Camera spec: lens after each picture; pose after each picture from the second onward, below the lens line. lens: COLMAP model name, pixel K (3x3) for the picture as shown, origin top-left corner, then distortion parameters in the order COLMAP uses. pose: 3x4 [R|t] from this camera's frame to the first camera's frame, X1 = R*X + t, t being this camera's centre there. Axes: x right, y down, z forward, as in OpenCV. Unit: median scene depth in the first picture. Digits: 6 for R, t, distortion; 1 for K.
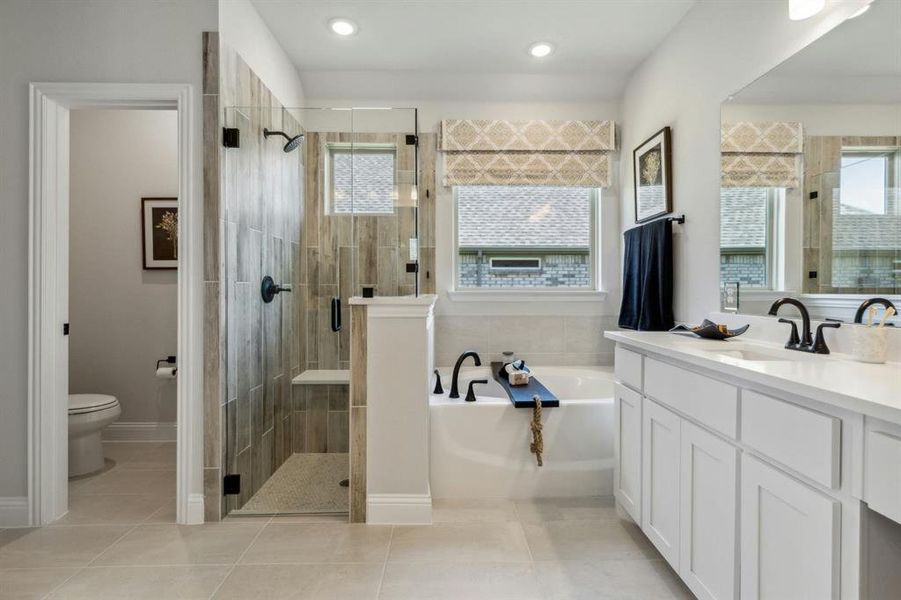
lens RADIAL K [[415.6, 0, 454.9], [0, 415.6, 290.5], [0, 0, 1]] dist [-0.001164, -0.000294]
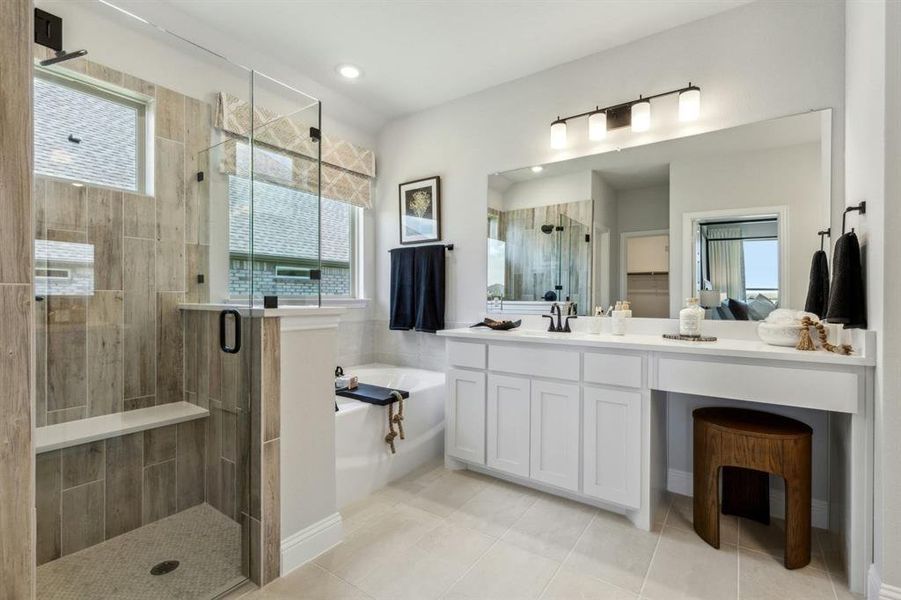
lens RADIAL K [[414.4, 0, 450.5], [0, 414.4, 300.0], [0, 0, 1]] dist [0.003921, -0.000204]
pose [[0.587365, -0.003928, 0.809313, -0.516450], [-0.002781, 0.999973, 0.006872, -0.004882], [-0.809317, -0.006287, 0.587338, 0.172336]]
